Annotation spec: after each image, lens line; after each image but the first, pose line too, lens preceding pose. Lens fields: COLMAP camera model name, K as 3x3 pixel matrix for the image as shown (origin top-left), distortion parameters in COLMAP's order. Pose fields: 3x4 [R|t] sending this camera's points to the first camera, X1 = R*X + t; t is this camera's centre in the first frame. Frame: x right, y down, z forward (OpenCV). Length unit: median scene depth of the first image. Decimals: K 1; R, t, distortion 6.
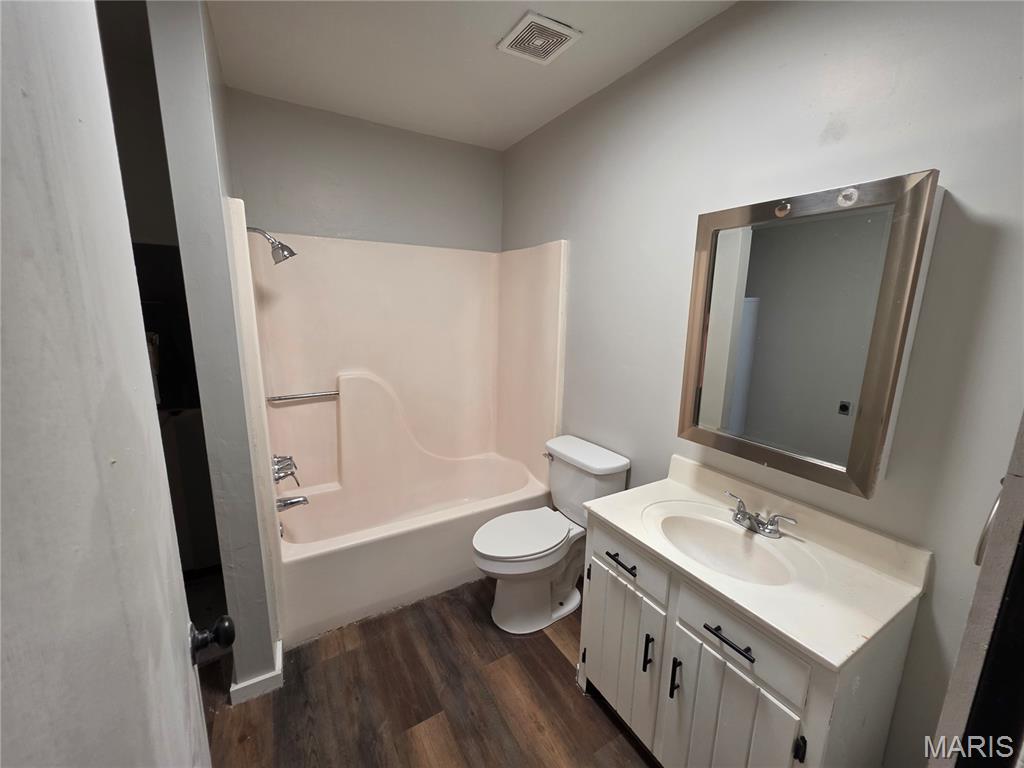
lens RADIAL K [[409.4, 0, 508.9], [0, 409.4, 383.6], [0, 0, 1]] dist [0.002094, -0.000635]
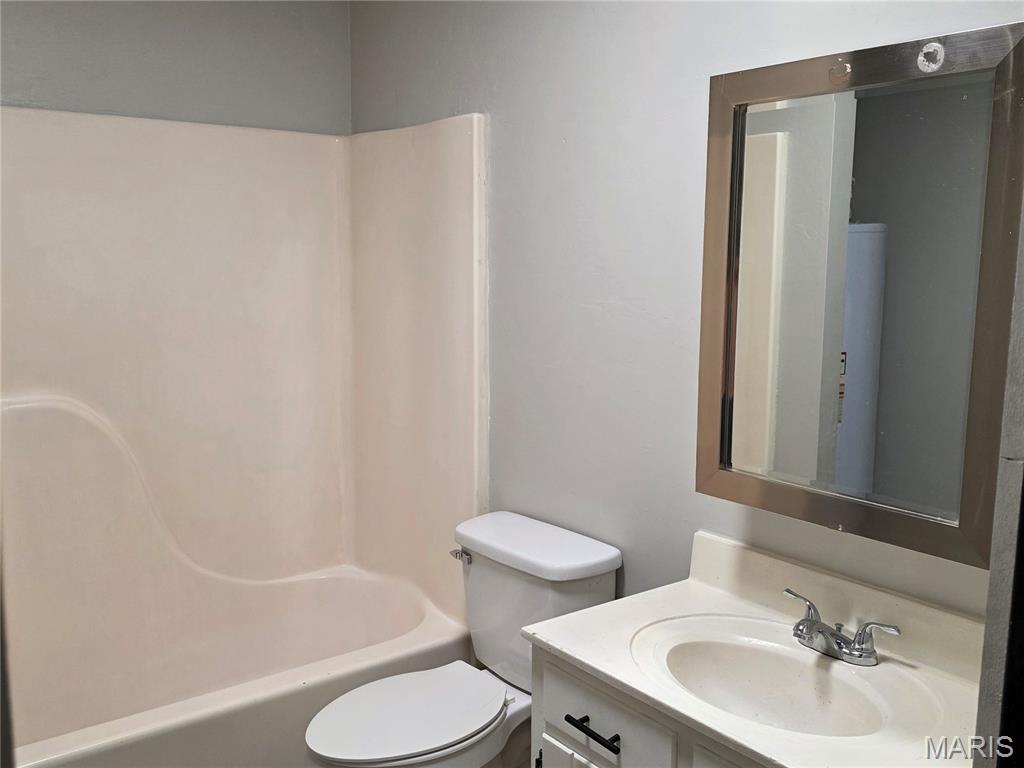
lens RADIAL K [[964.2, 0, 503.4], [0, 964.2, 392.4], [0, 0, 1]] dist [0.045513, 0.000000]
pose [[0.992686, -0.030448, 0.116825, 0.020169], [0.034833, 0.998756, -0.035679, 0.031146], [-0.115593, 0.039488, 0.992511, -0.168128]]
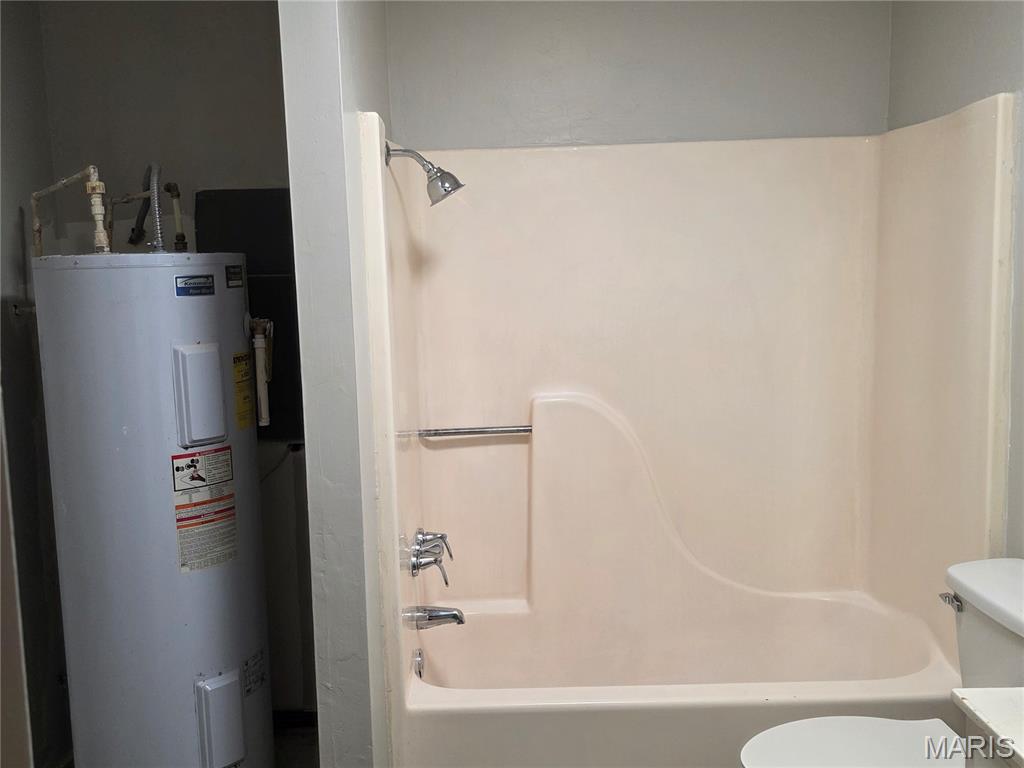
lens RADIAL K [[964.2, 0, 491.2], [0, 964.2, 376.0], [0, 0, 1]] dist [0.045513, 0.000000]
pose [[0.853997, 0.017748, -0.519975, 0.241053], [-0.055076, 0.996886, -0.056429, 0.033825], [0.517355, 0.076828, 0.852315, -0.140524]]
